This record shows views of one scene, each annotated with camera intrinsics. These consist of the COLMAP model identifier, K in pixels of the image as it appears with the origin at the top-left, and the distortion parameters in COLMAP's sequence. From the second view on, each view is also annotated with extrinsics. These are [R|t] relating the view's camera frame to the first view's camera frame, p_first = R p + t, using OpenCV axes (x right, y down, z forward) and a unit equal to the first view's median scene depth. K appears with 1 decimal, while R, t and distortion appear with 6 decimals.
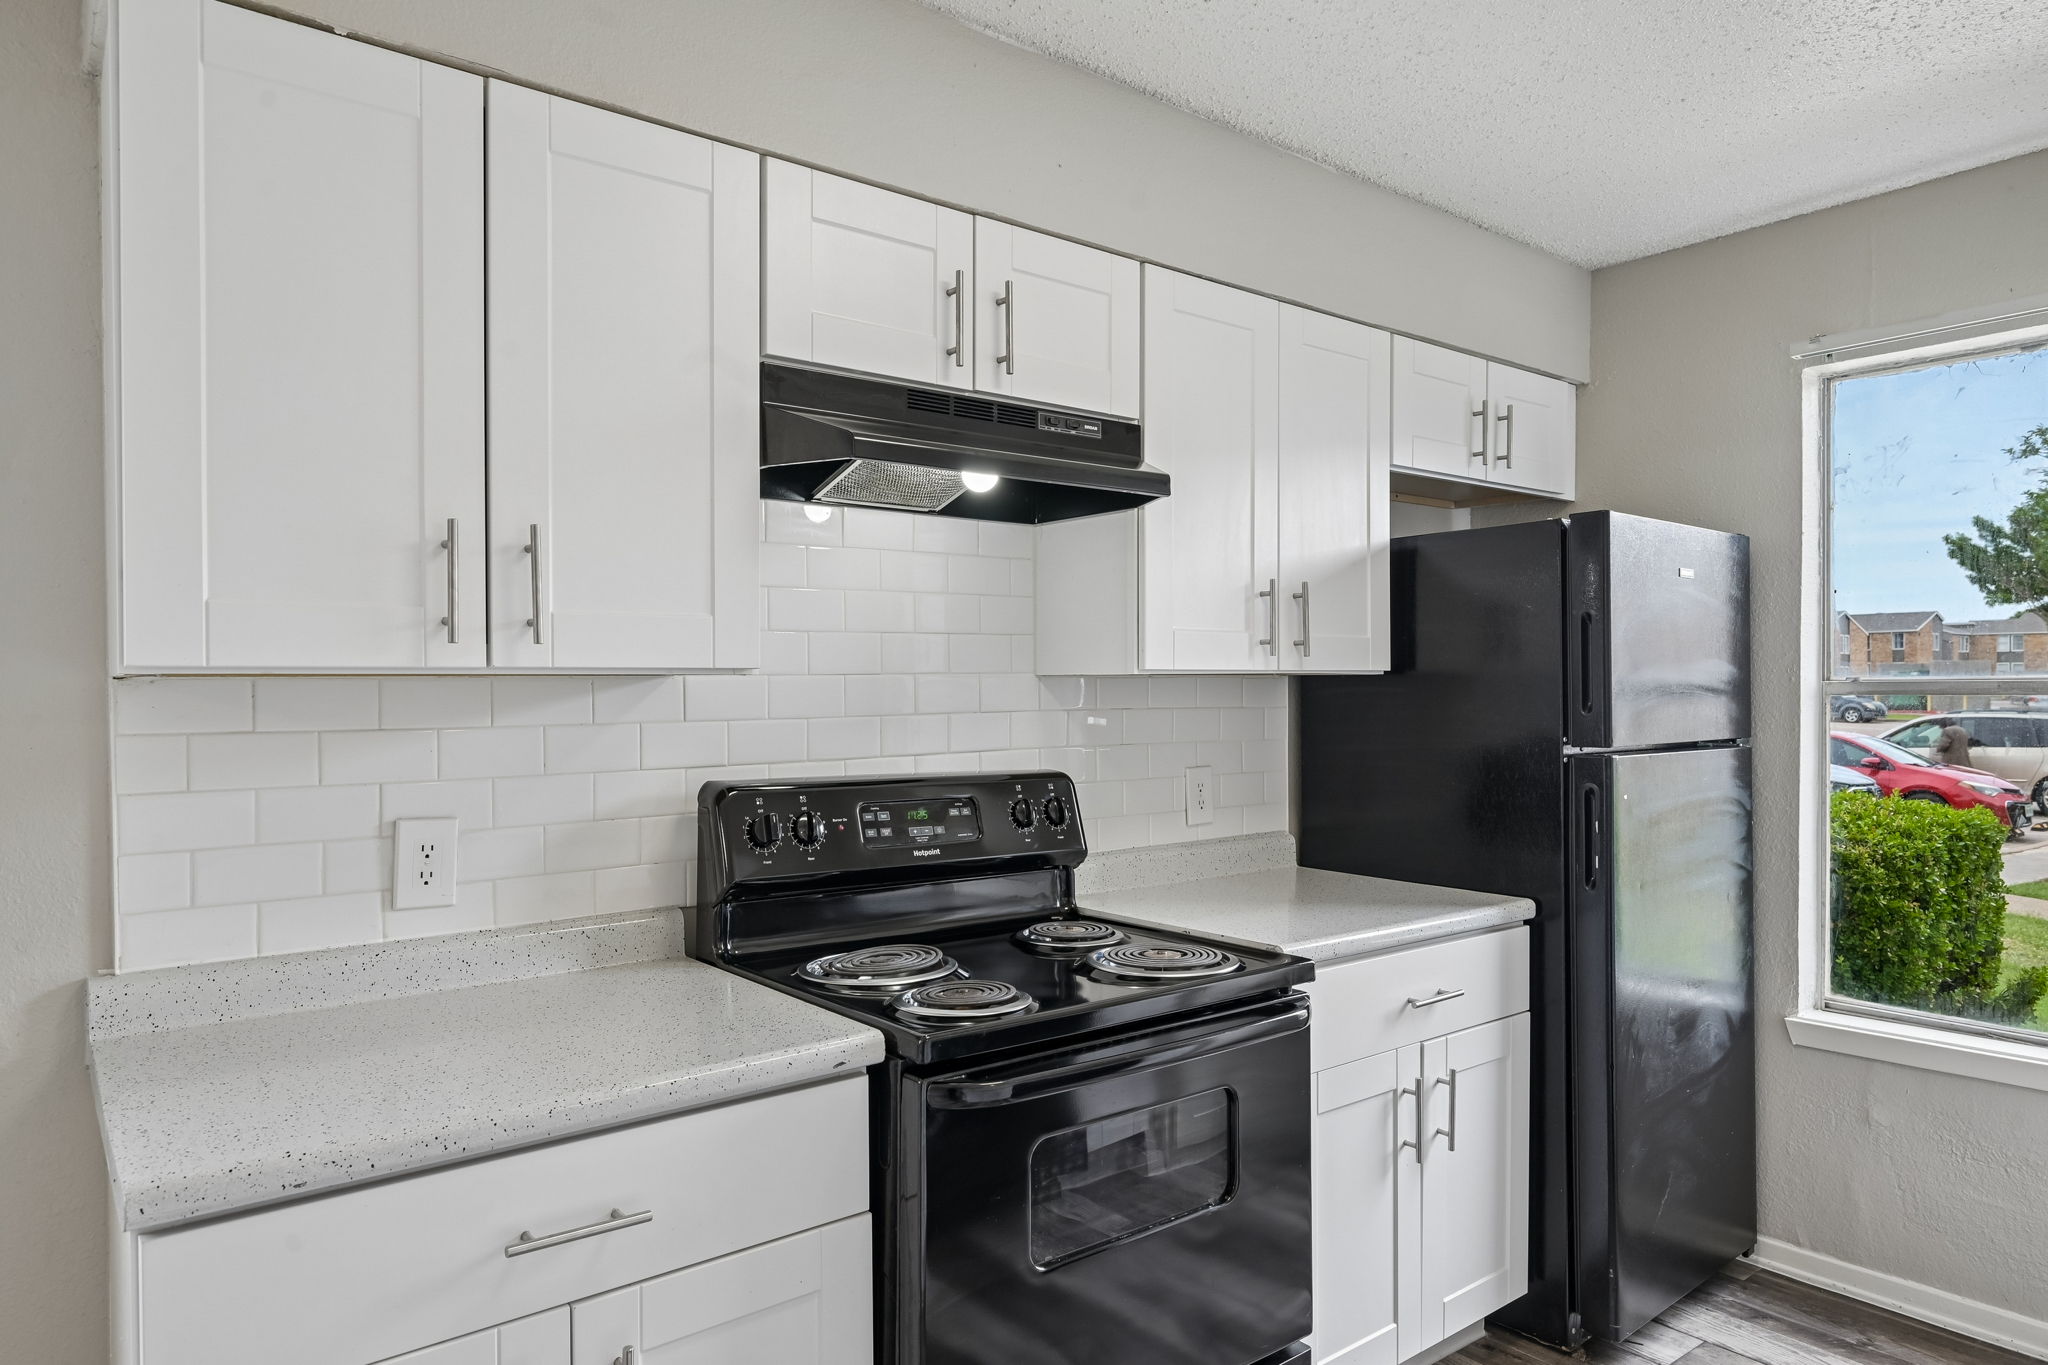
lens RADIAL K [[1284.0, 0, 1004.0], [0, 1284.0, 695.1], [0, 0, 1]] dist [0.001811, -0.003308]
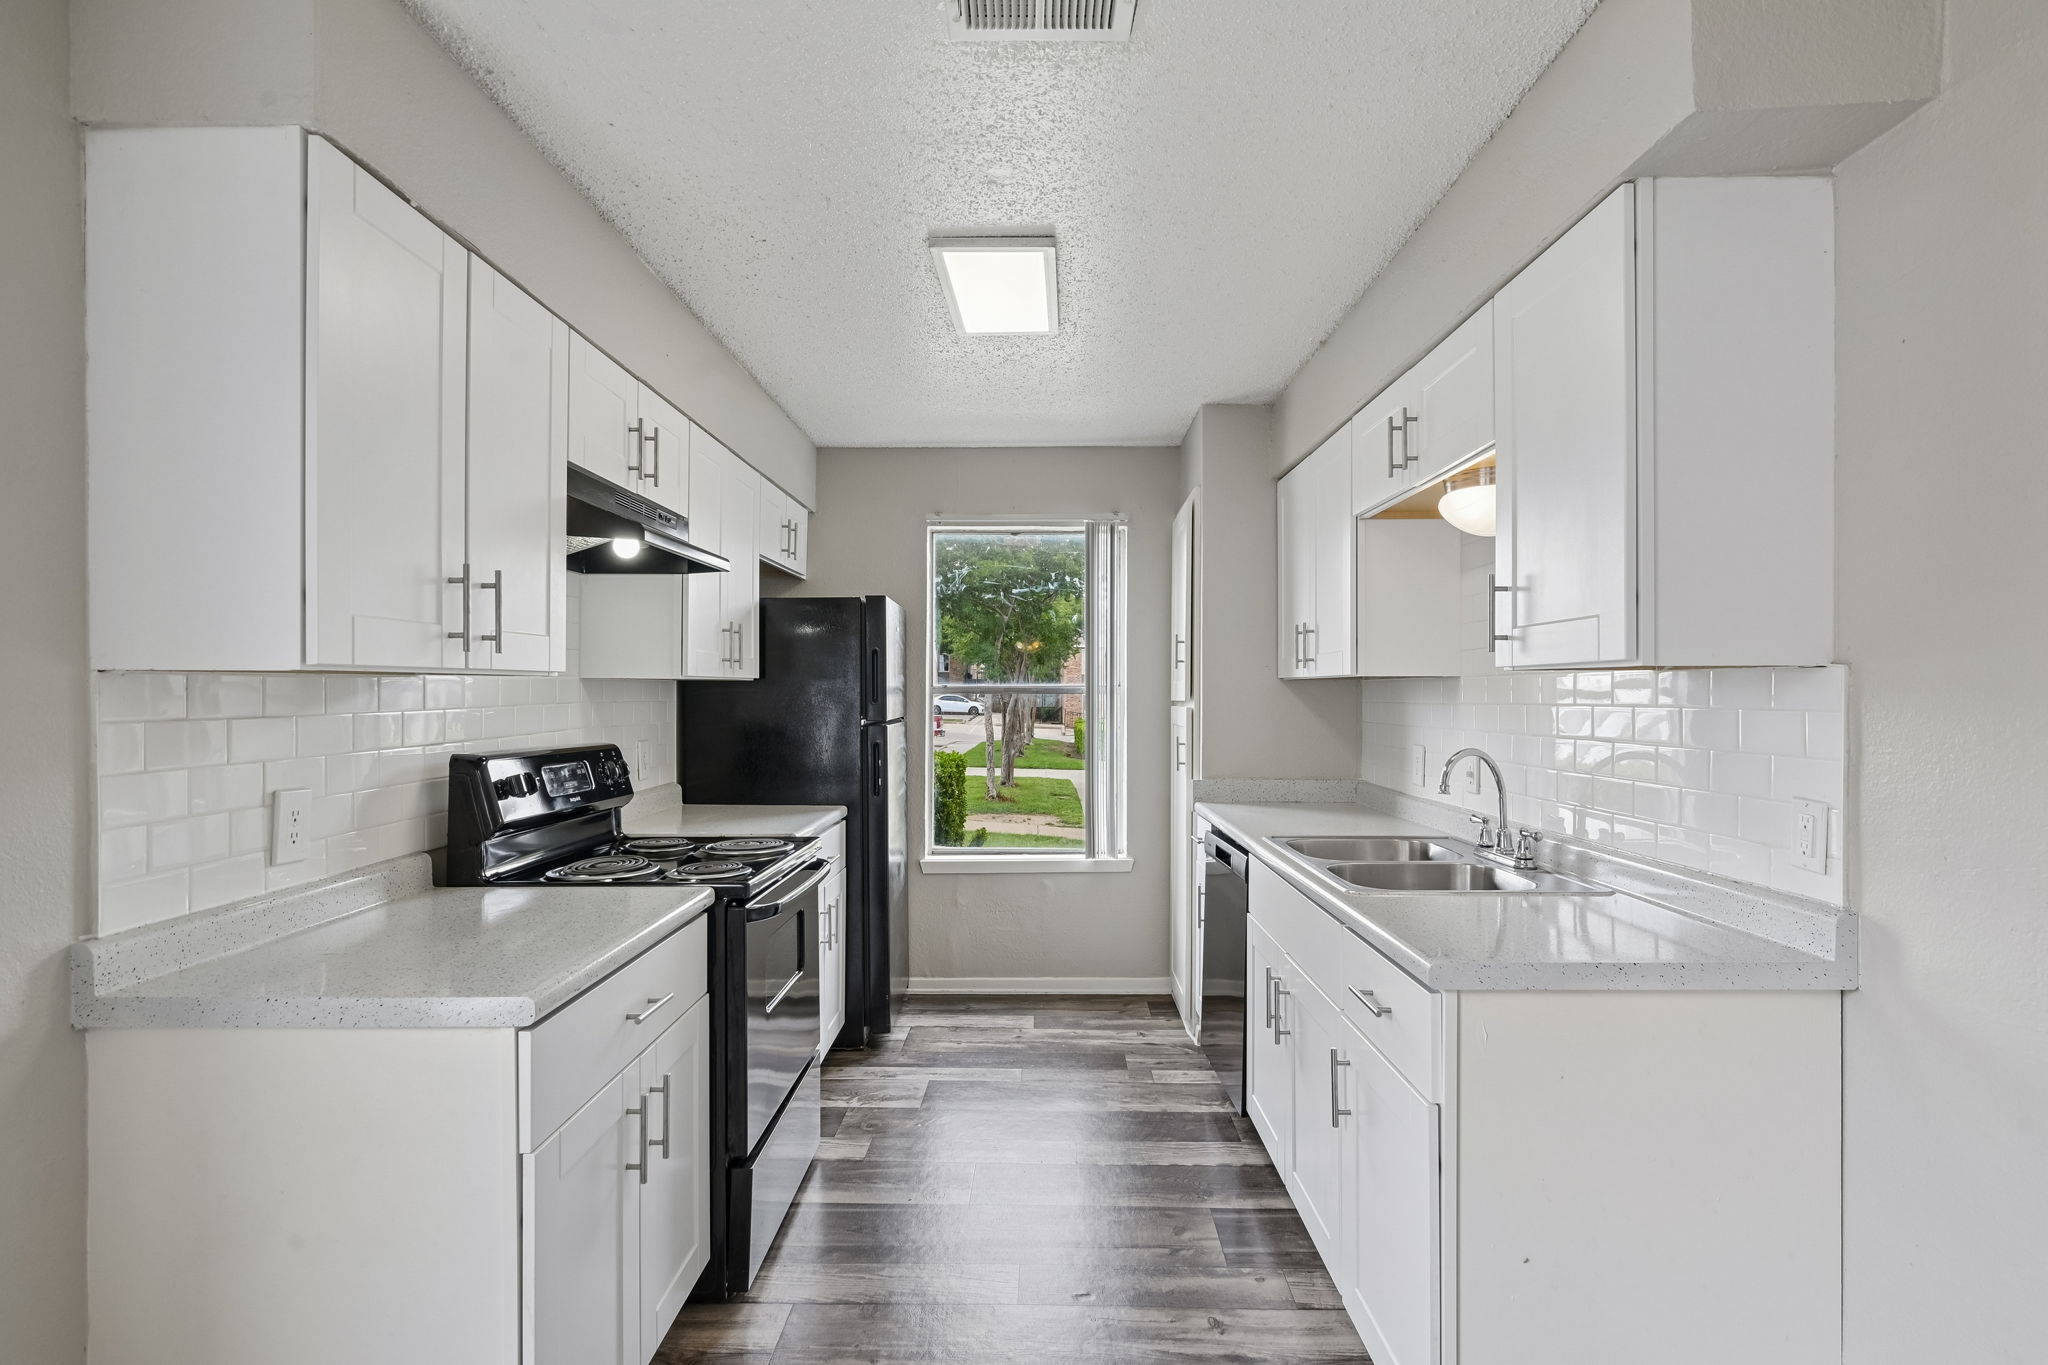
lens RADIAL K [[1030.1, 0, 1030.6], [0, 1030.1, 695.2], [0, 0, 1]] dist [0.015192, -0.004642]
pose [[0.630430, 0.001281, 0.776245, -0.701230], [0.000219, 0.999998, -0.001828, 0.007677], [-0.776246, 0.001322, 0.630428, -0.153485]]
